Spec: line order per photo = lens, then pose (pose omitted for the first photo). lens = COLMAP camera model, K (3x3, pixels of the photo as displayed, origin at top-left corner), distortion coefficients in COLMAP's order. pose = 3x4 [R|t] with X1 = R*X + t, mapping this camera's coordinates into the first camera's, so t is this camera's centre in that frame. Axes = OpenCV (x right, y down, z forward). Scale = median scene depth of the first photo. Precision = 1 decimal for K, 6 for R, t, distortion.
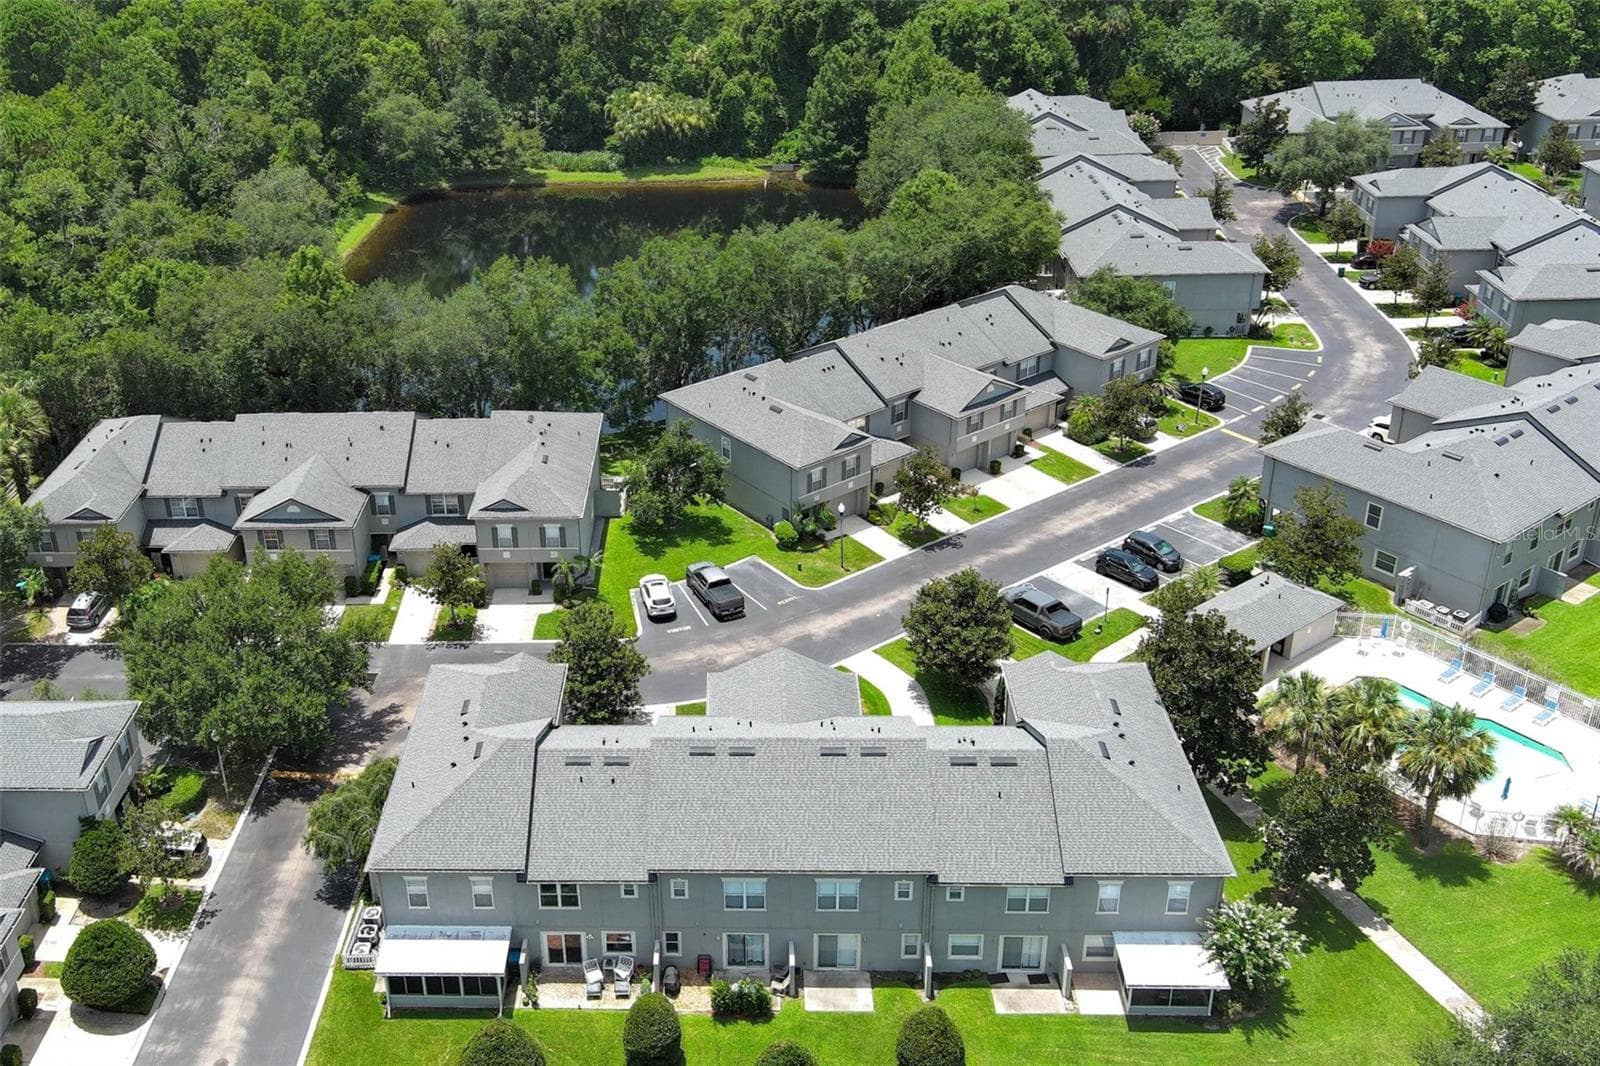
lens RADIAL K [[1558.5, 0, 800.0], [0, 1558.5, 533.0], [0, 0, 1]] dist [0.005802, -0.006171]
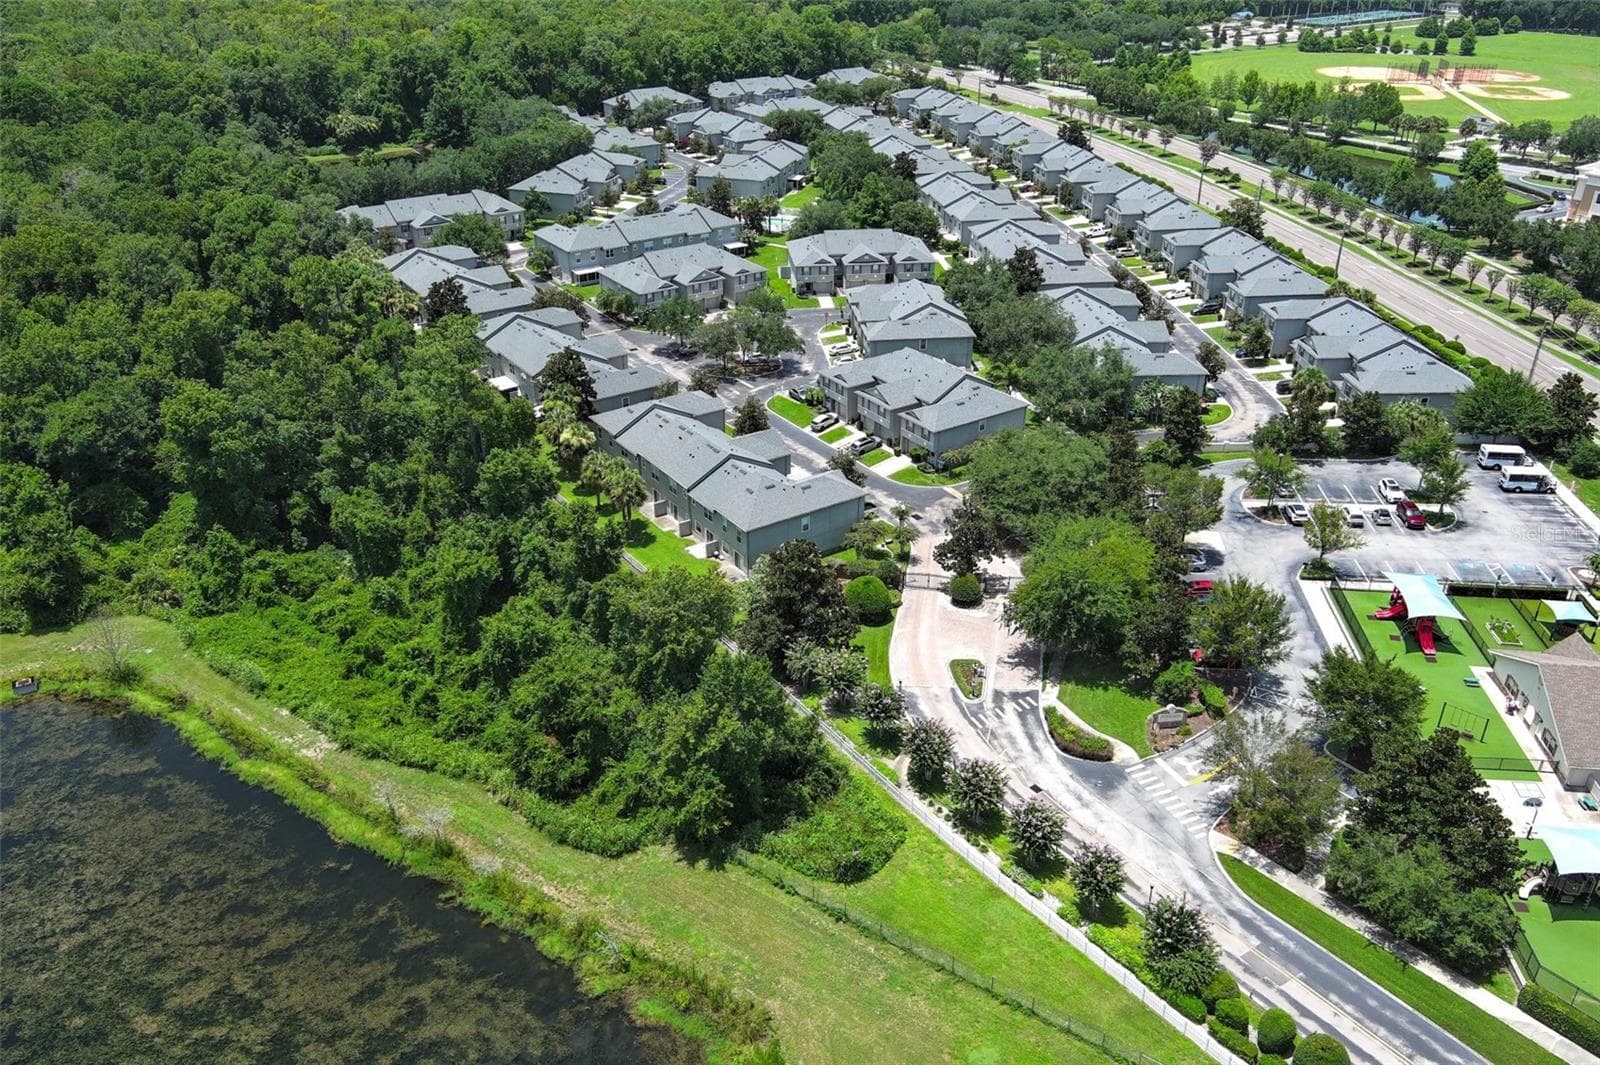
lens RADIAL K [[1226.1, 0, 794.7], [0, 1226.1, 567.1], [0, 0, 1]] dist [0.009006, 0.000545]
pose [[0.788936, -0.267796, 0.553051, -0.717551], [0.248382, 0.962212, 0.111598, 0.272199], [-0.562038, 0.049324, 0.825639, -0.679974]]
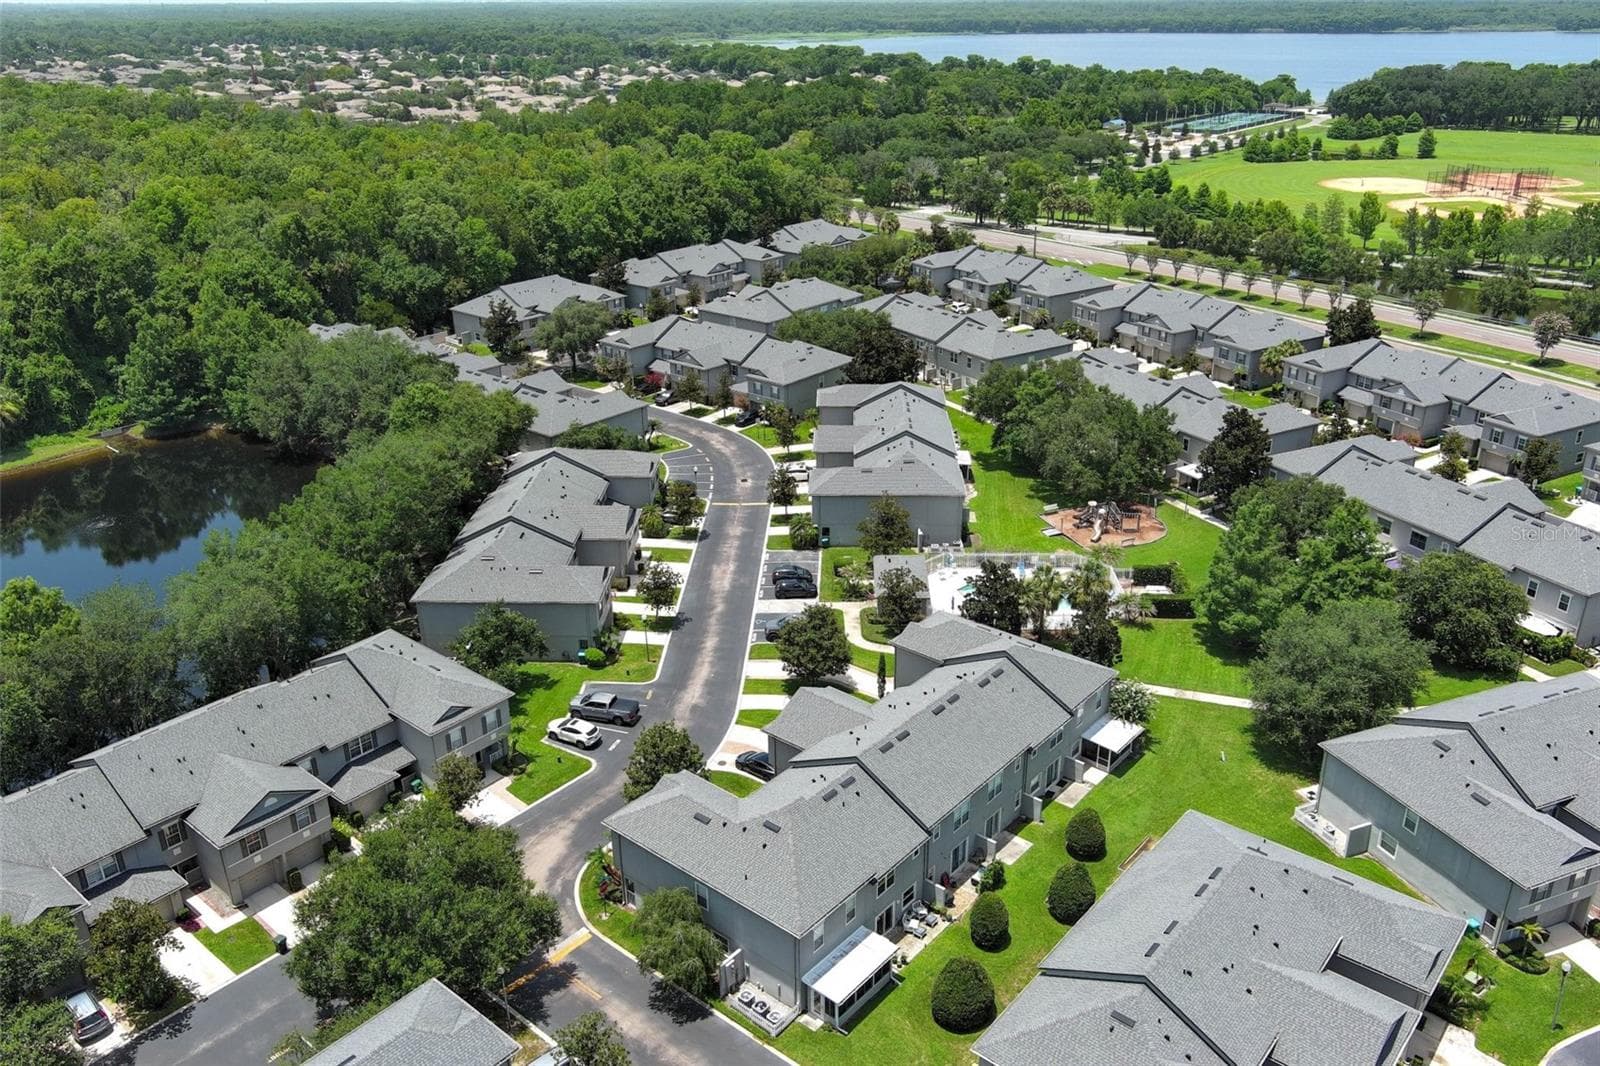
lens RADIAL K [[1226.1, 0, 794.7], [0, 1226.1, 567.6], [0, 0, 1]] dist [0.009006, 0.000545]
pose [[0.599206, -0.306693, 0.739521, -0.397400], [0.353147, 0.930246, 0.099648, -0.069118], [-0.718498, 0.201450, 0.665716, 0.124233]]
